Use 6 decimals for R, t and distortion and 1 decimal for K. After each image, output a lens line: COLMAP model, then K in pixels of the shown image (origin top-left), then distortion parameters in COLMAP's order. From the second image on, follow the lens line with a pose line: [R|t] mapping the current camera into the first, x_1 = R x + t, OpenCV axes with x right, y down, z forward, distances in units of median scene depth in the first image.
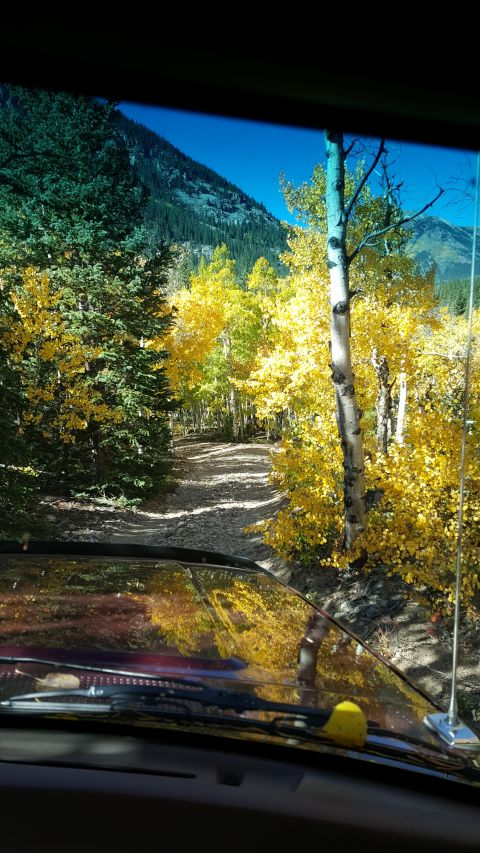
lens RADIAL K [[551.8, 0, 234.7], [0, 551.8, 419.3], [0, 0, 1]] dist [0.131300, -0.164075]
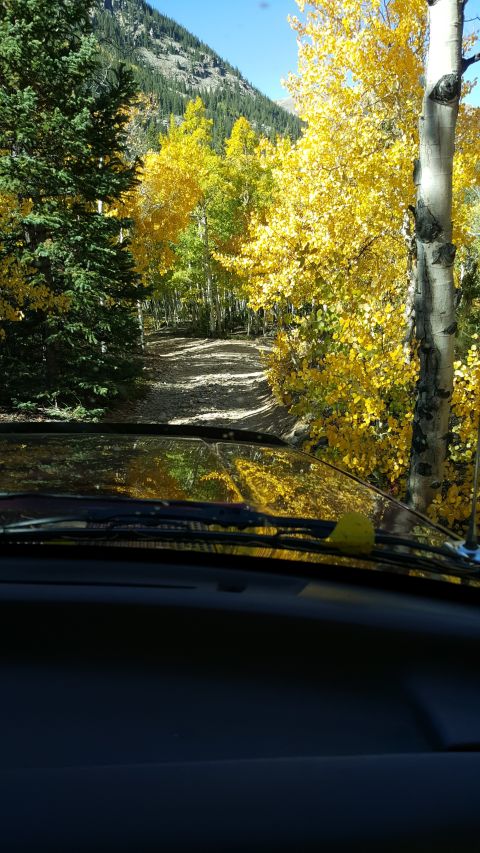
lens RADIAL K [[551.8, 0, 234.7], [0, 551.8, 419.3], [0, 0, 1]] dist [0.131300, -0.164075]
pose [[0.998872, -0.001106, 0.047466, -0.014597], [-0.007881, 0.982000, 0.188715, 0.002719], [-0.046820, -0.188876, 0.980884, 0.183443]]
